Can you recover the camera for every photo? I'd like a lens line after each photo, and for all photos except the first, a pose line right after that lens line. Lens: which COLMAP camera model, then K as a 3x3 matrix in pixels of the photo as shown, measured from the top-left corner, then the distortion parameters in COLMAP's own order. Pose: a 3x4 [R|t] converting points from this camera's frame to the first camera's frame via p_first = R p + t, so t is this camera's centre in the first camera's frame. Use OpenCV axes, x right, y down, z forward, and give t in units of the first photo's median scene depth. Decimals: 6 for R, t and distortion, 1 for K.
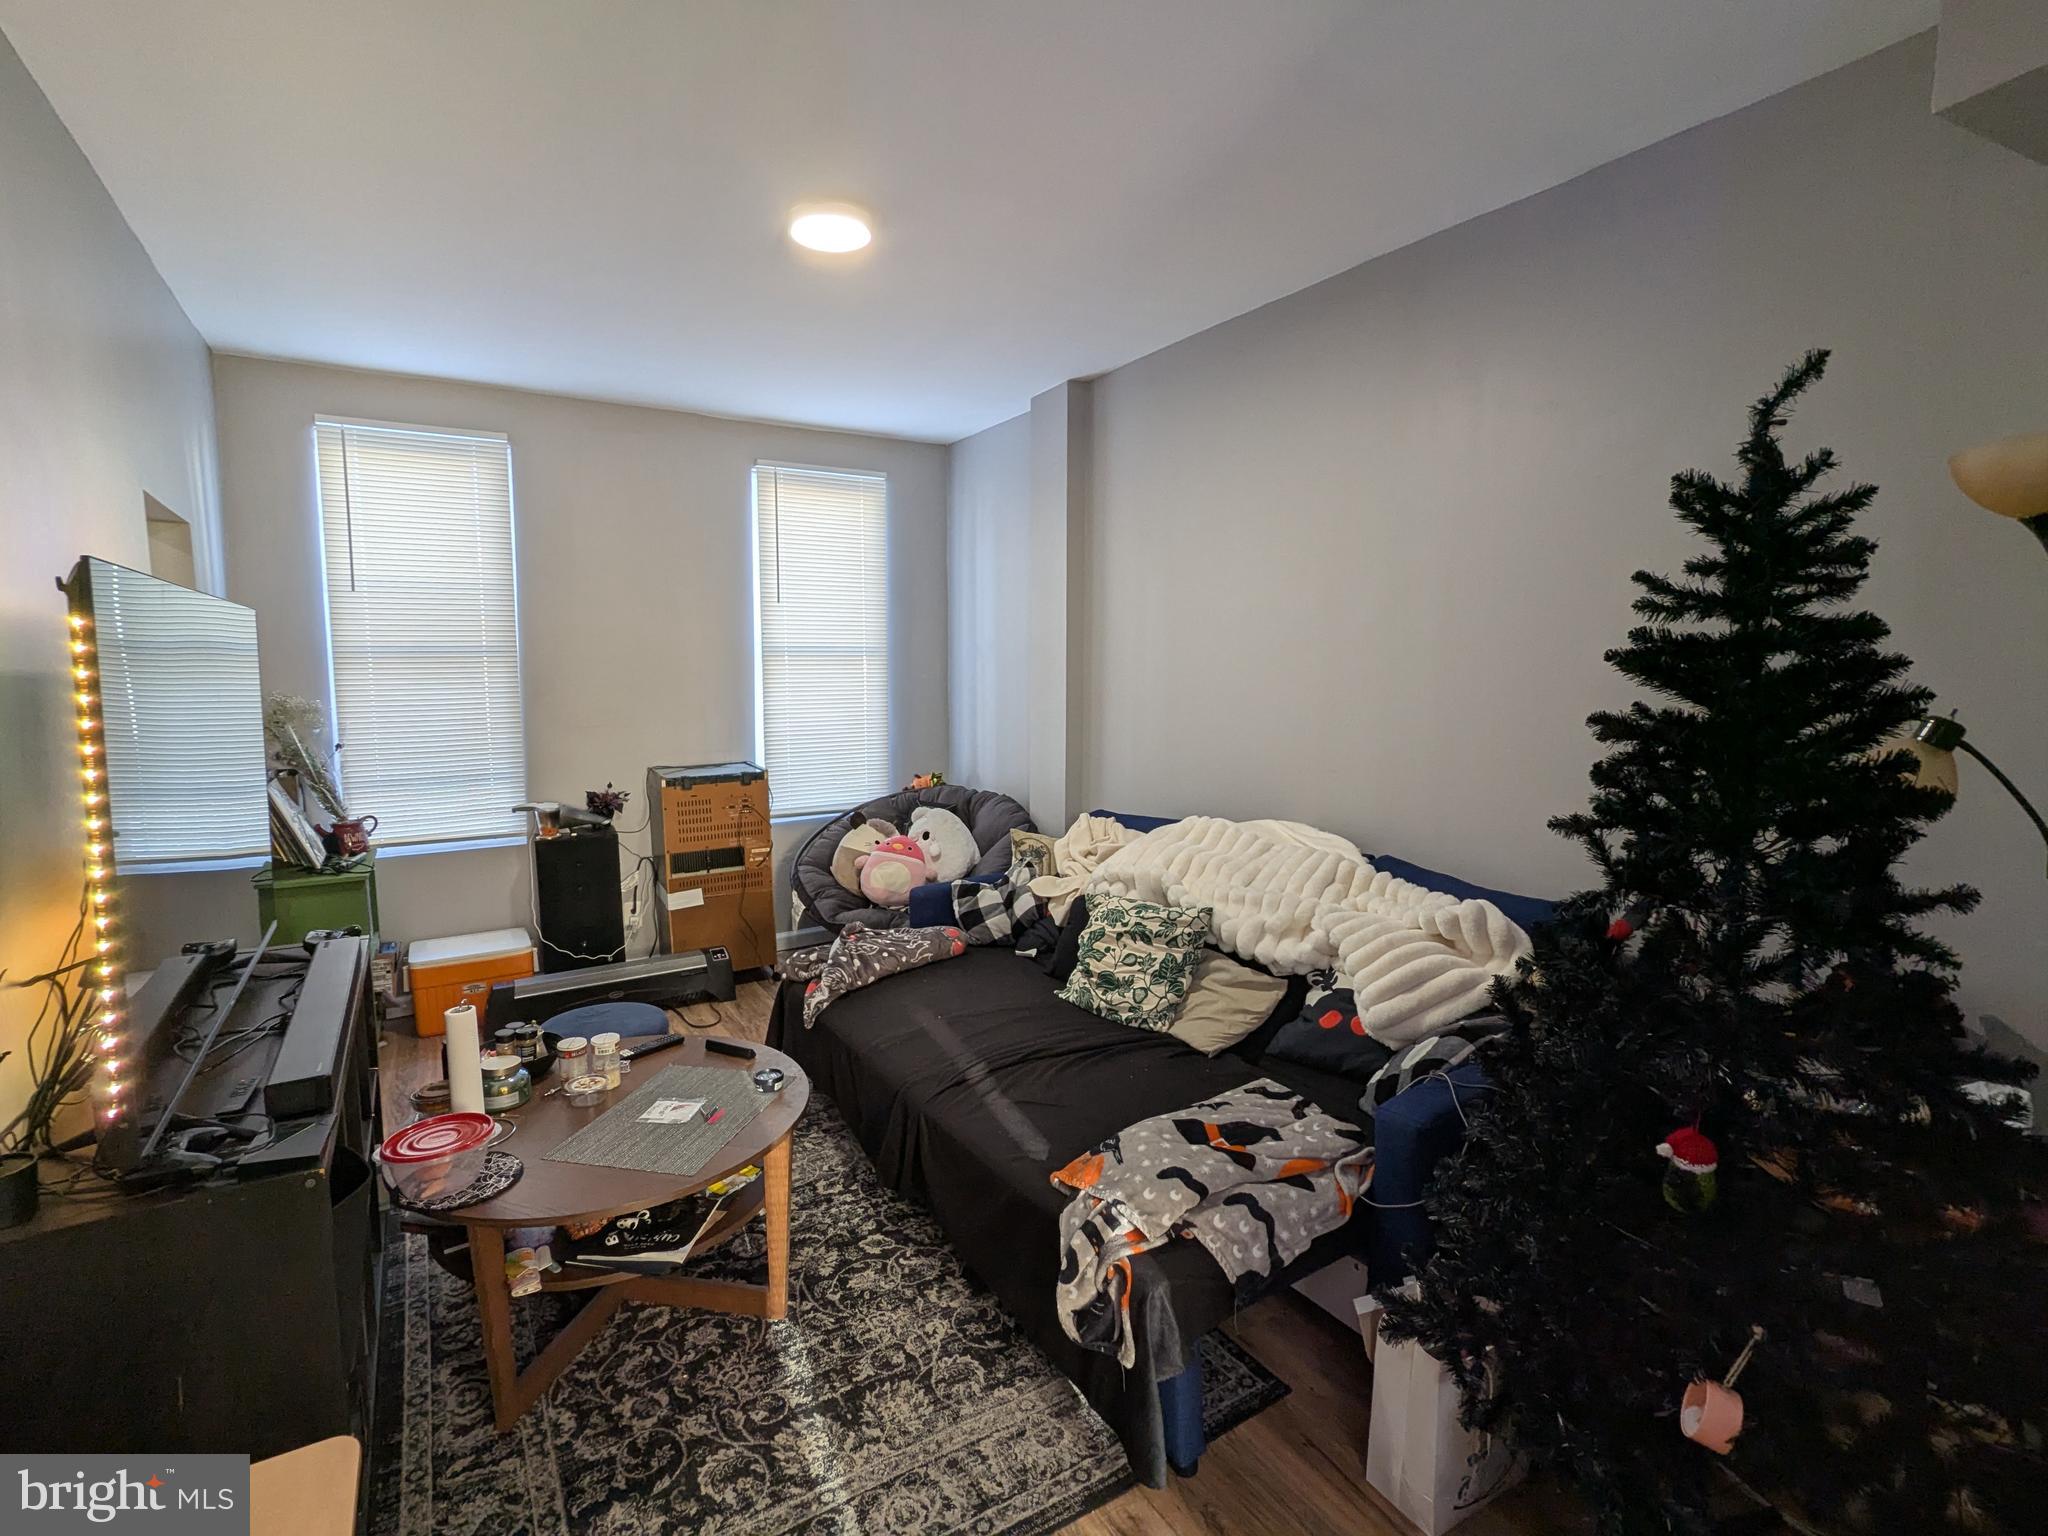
lens RADIAL K [[975.6, 0, 1024.0], [0, 975.6, 768.0], [0, 0, 1]] dist [-0.012199, -0.000339]
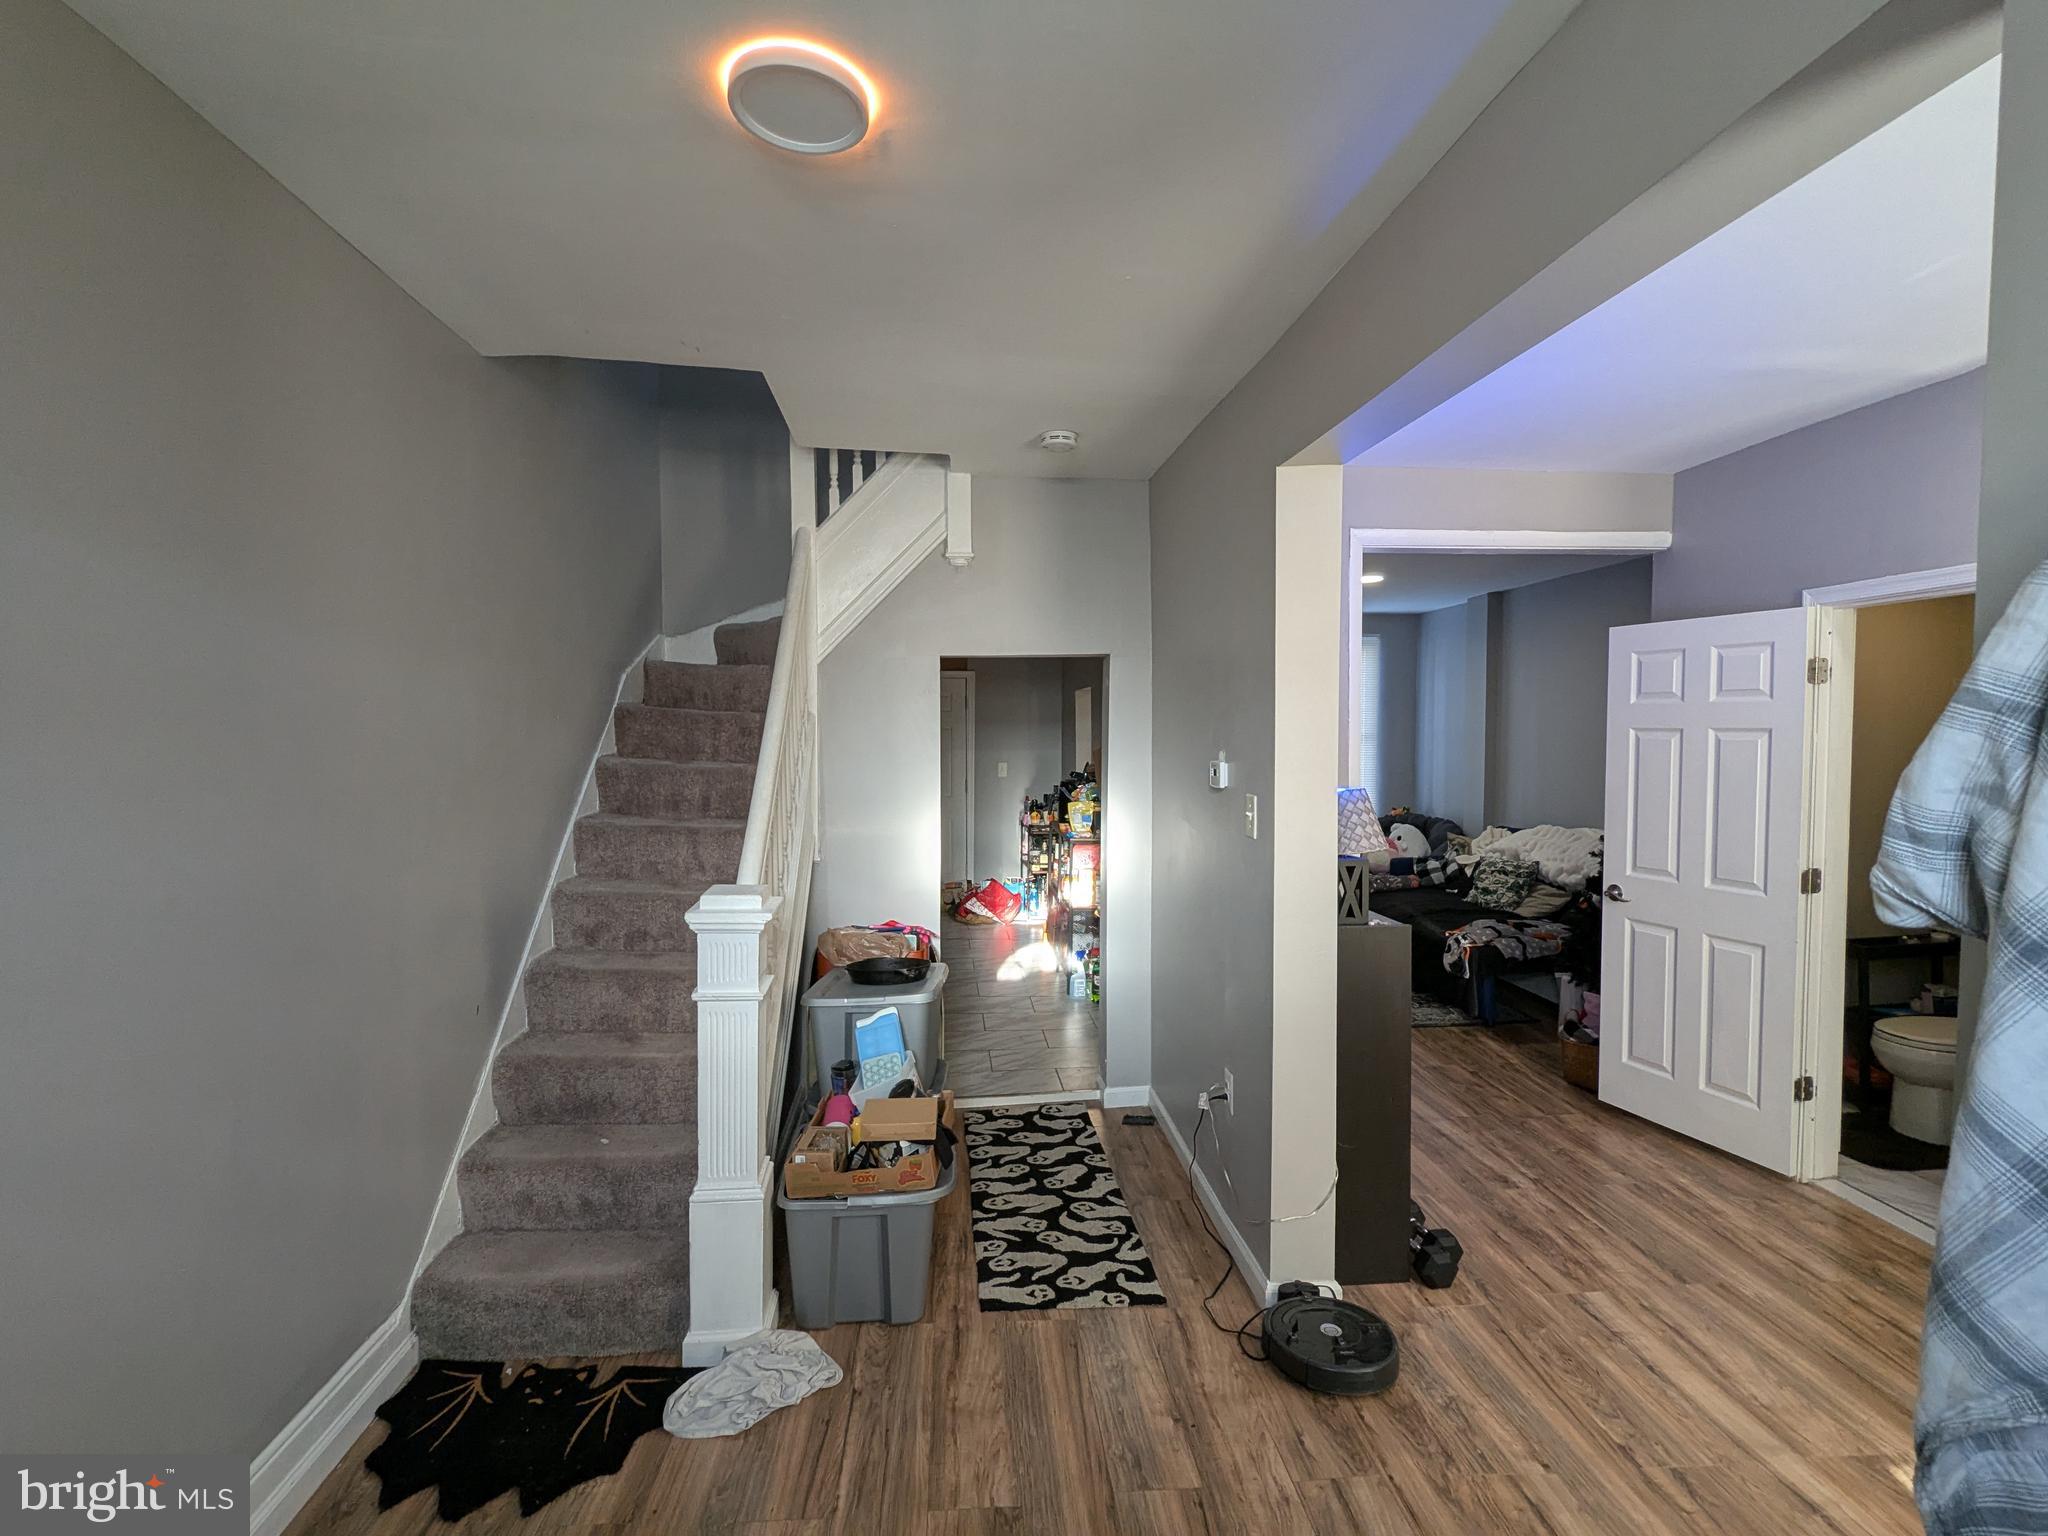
lens RADIAL K [[975.6, 0, 1024.0], [0, 975.6, 768.0], [0, 0, 1]] dist [-0.012199, -0.000339]
pose [[0.893851, 0.017995, -0.448002, 0.131149], [-0.045494, 0.997677, -0.050695, 0.096434], [0.446050, 0.065695, 0.892594, -1.453316]]
